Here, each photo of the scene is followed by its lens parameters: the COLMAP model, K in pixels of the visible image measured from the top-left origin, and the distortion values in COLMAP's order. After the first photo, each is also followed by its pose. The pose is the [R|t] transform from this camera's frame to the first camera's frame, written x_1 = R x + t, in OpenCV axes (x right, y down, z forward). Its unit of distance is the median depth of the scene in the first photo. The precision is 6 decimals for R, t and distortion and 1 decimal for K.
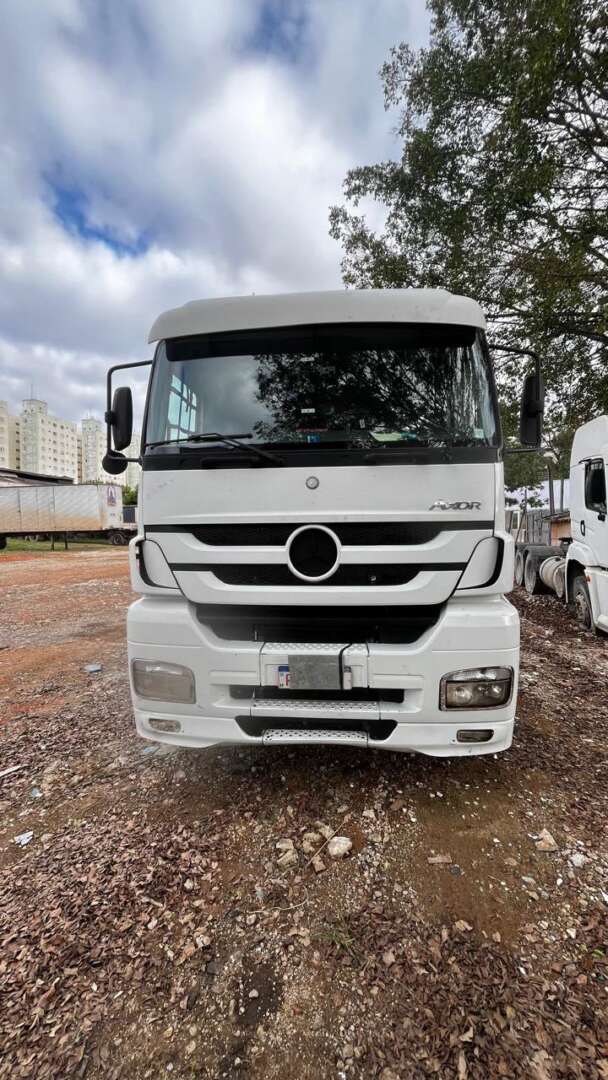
lens RADIAL K [[441.2, 0, 303.2], [0, 441.2, 536.6], [0, 0, 1]] dist [-0.003983, 0.000337]
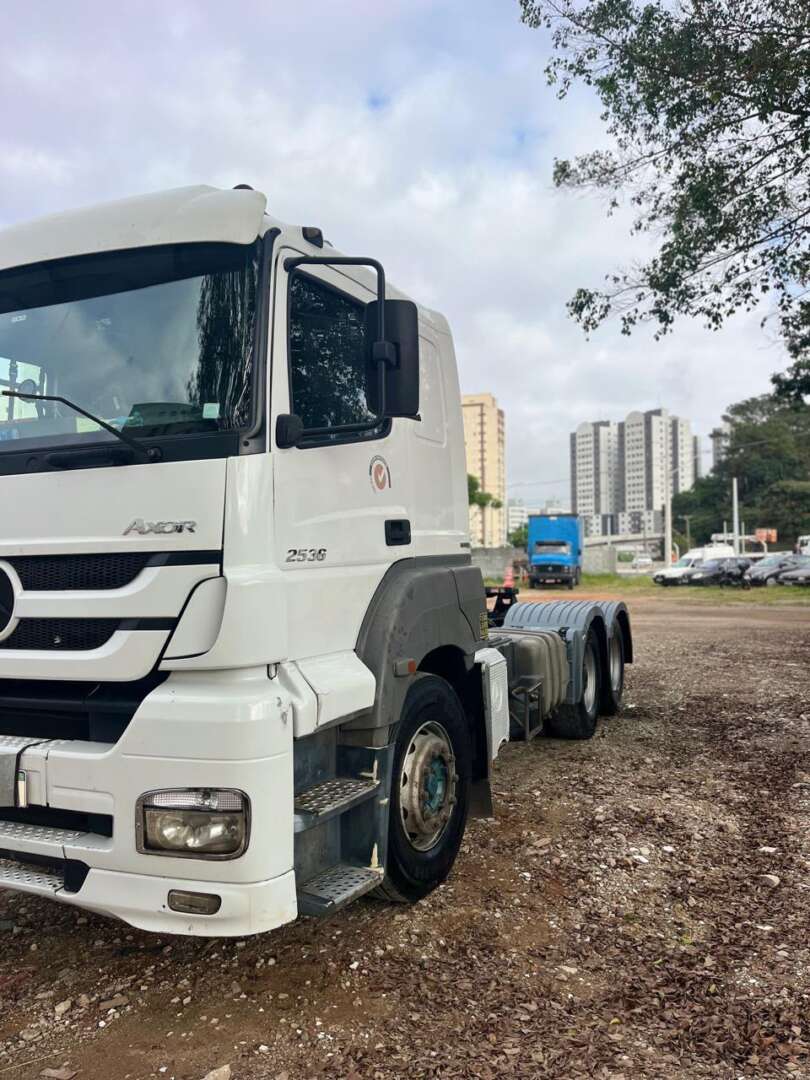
lens RADIAL K [[831.8, 0, 404.6], [0, 831.8, 538.2], [0, 0, 1]] dist [0.050834, -0.058120]
pose [[0.946548, -0.017001, -0.322114, 1.044367], [0.002596, 0.998979, -0.045099, 0.000679], [0.322552, 0.041853, 0.945626, -0.029079]]
